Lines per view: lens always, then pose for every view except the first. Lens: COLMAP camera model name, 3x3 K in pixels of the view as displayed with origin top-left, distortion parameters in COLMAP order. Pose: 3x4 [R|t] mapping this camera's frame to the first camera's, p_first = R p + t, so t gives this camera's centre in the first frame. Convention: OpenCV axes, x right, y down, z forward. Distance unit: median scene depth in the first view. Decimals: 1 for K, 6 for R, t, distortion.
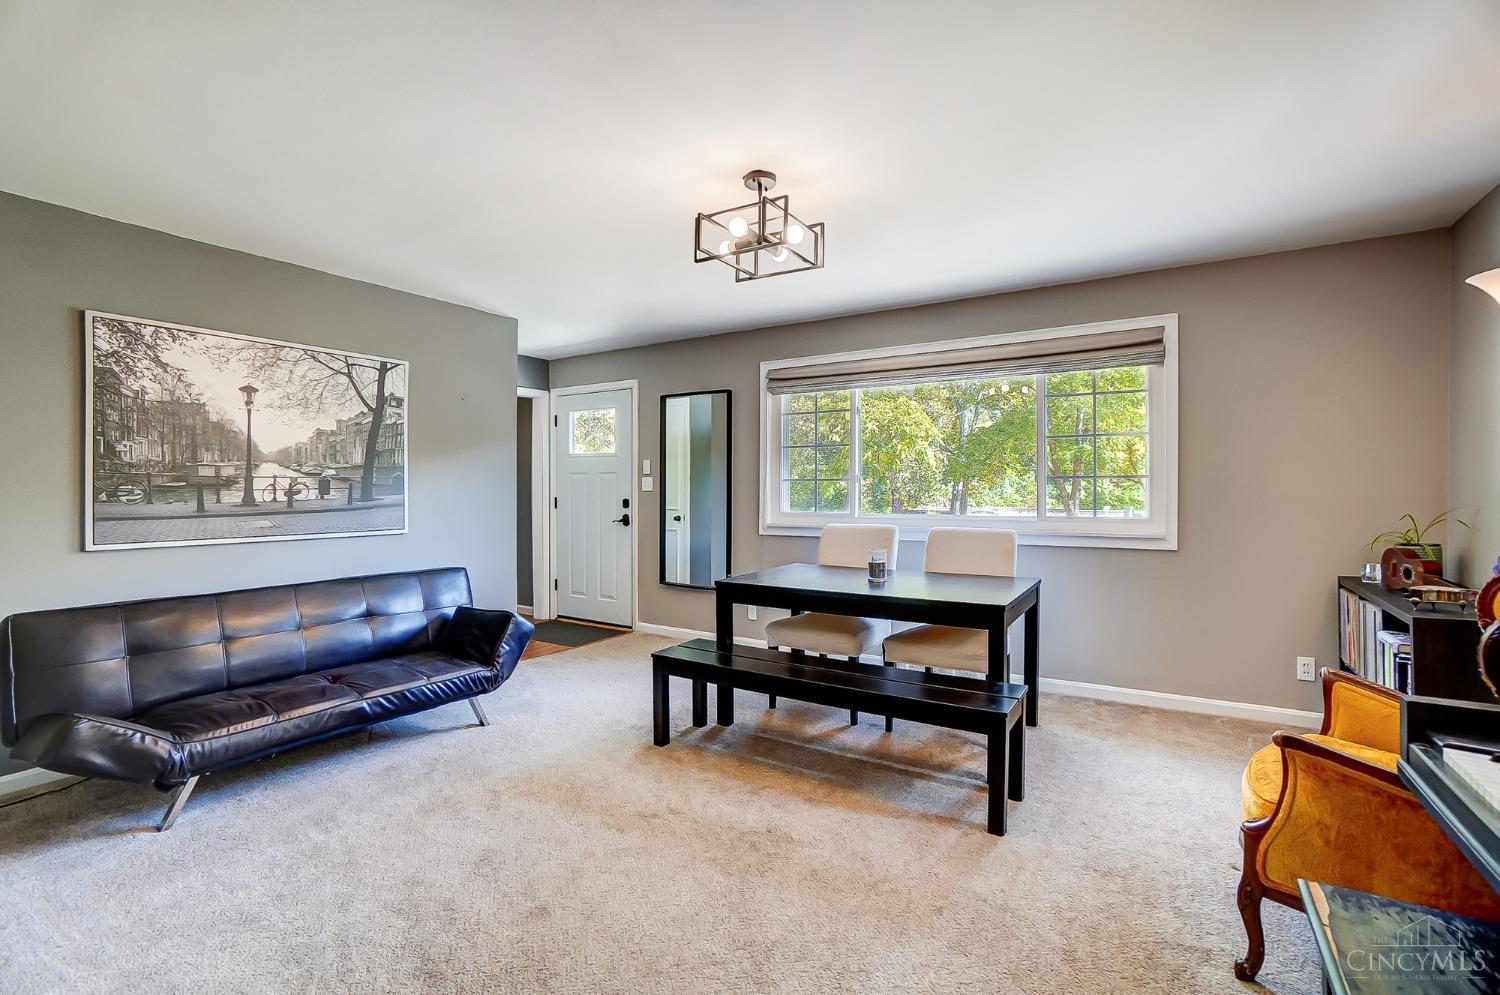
lens RADIAL K [[676.6, 0, 750.4], [0, 676.6, 493.8], [0, 0, 1]] dist [-0.001613, 0.000058]
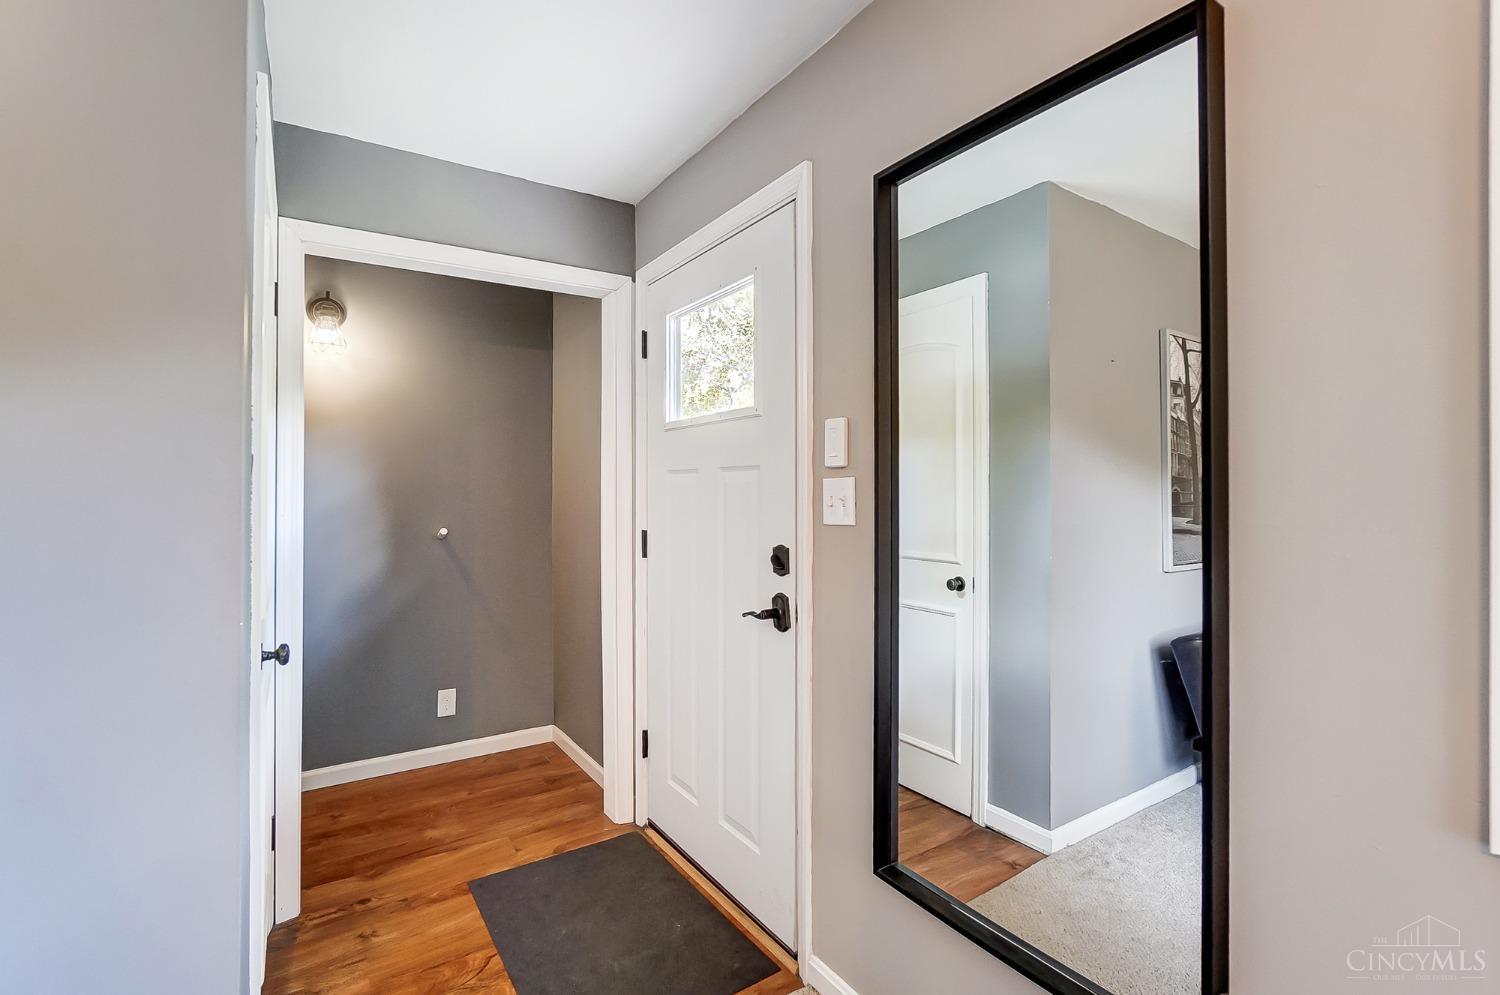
lens RADIAL K [[676.6, 0, 749.0], [0, 676.6, 491.4], [0, 0, 1]] dist [-0.001613, 0.000058]
pose [[0.909105, -0.003849, -0.416548, -0.063697], [0.002475, 0.999990, -0.003839, -0.017308], [0.416559, 0.002459, 0.909106, 0.702610]]
